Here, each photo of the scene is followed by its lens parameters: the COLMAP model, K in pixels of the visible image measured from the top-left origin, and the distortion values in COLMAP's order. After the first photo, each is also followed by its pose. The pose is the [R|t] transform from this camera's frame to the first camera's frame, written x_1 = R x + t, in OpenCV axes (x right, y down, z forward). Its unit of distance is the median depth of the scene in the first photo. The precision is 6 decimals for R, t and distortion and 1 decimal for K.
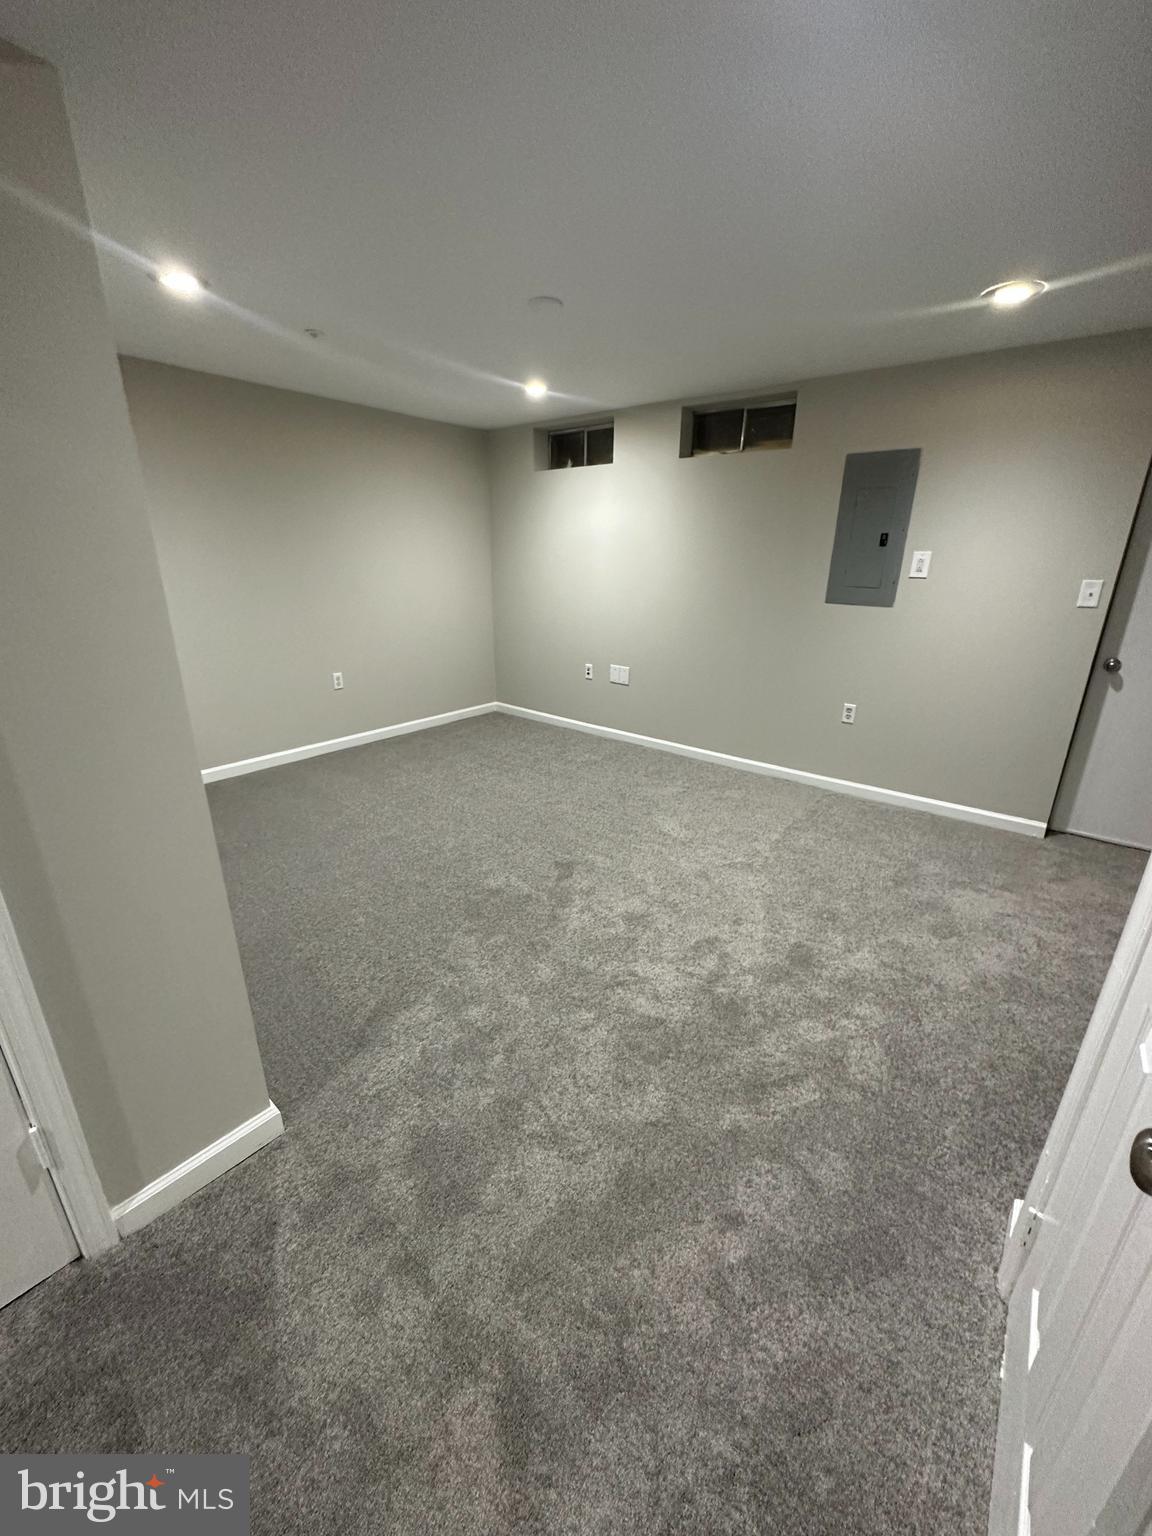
lens RADIAL K [[613.6, 0, 573.8], [0, 613.6, 769.4], [0, 0, 1]] dist [-0.004861, 0.001276]
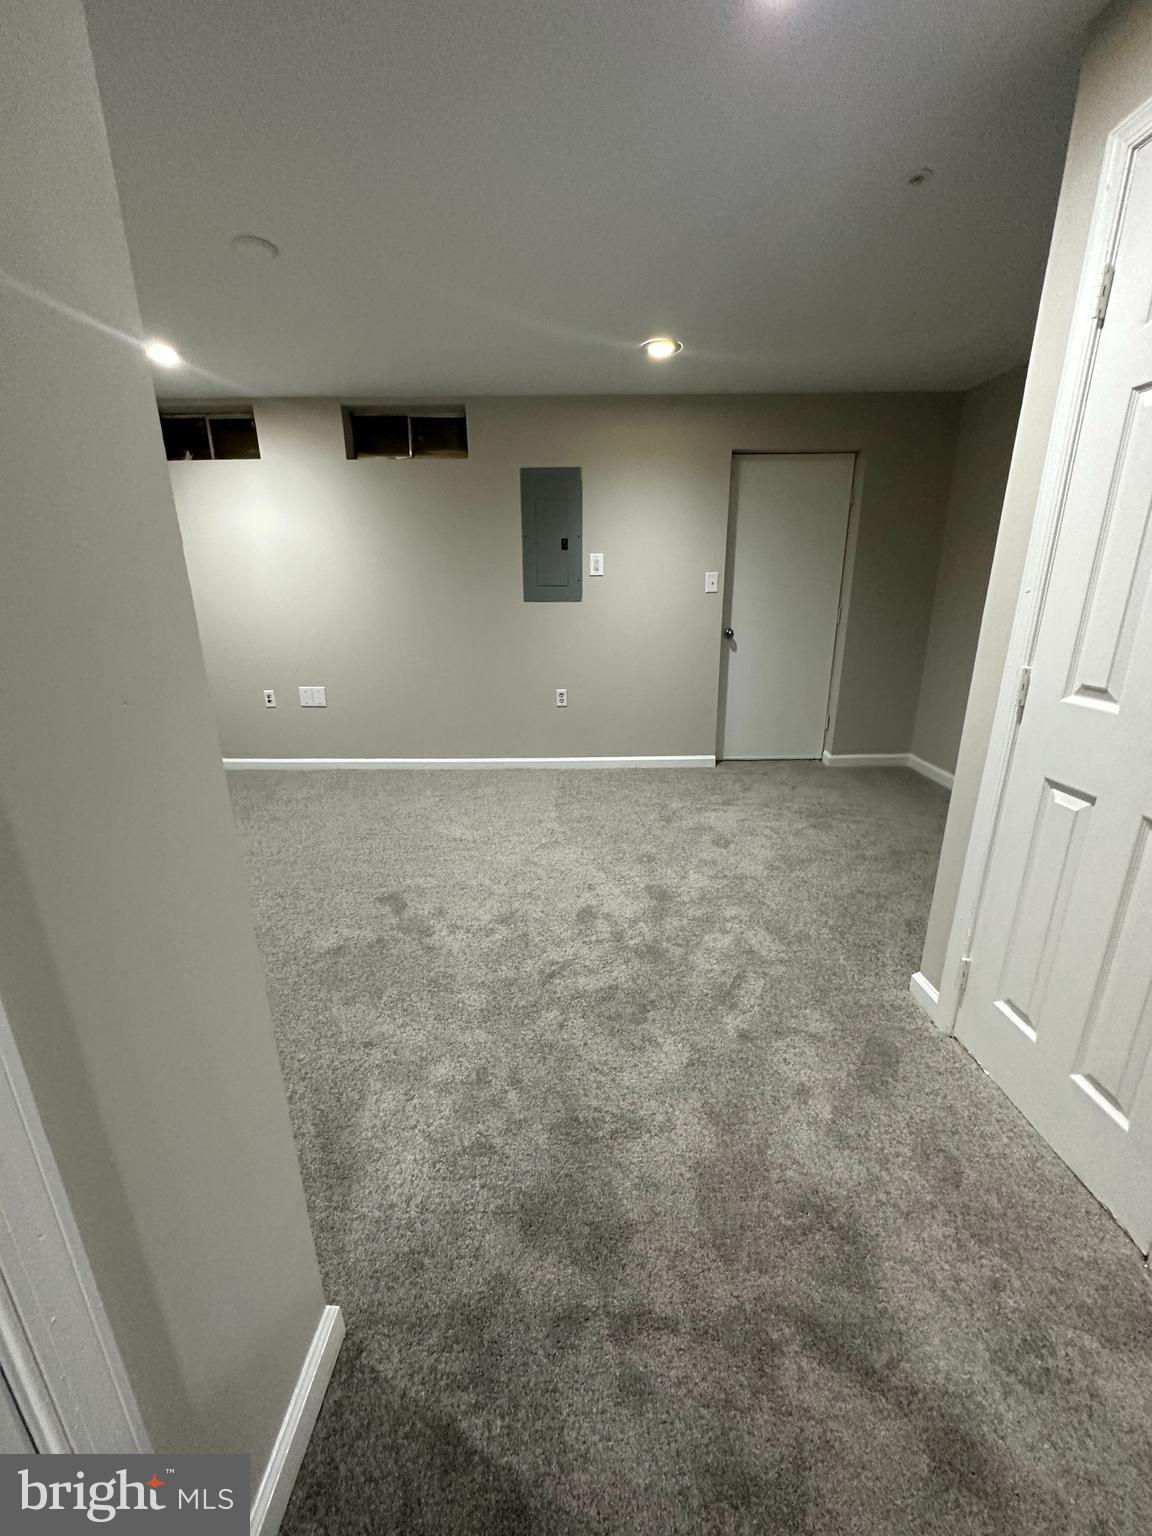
lens RADIAL K [[613.6, 0, 575.7], [0, 613.6, 770.2], [0, 0, 1]] dist [-0.004861, 0.001276]
pose [[0.777739, -0.198333, 0.596478, -0.357838], [0.223834, 0.974101, 0.032041, 0.011885], [-0.587384, 0.108592, 0.801990, 0.151459]]
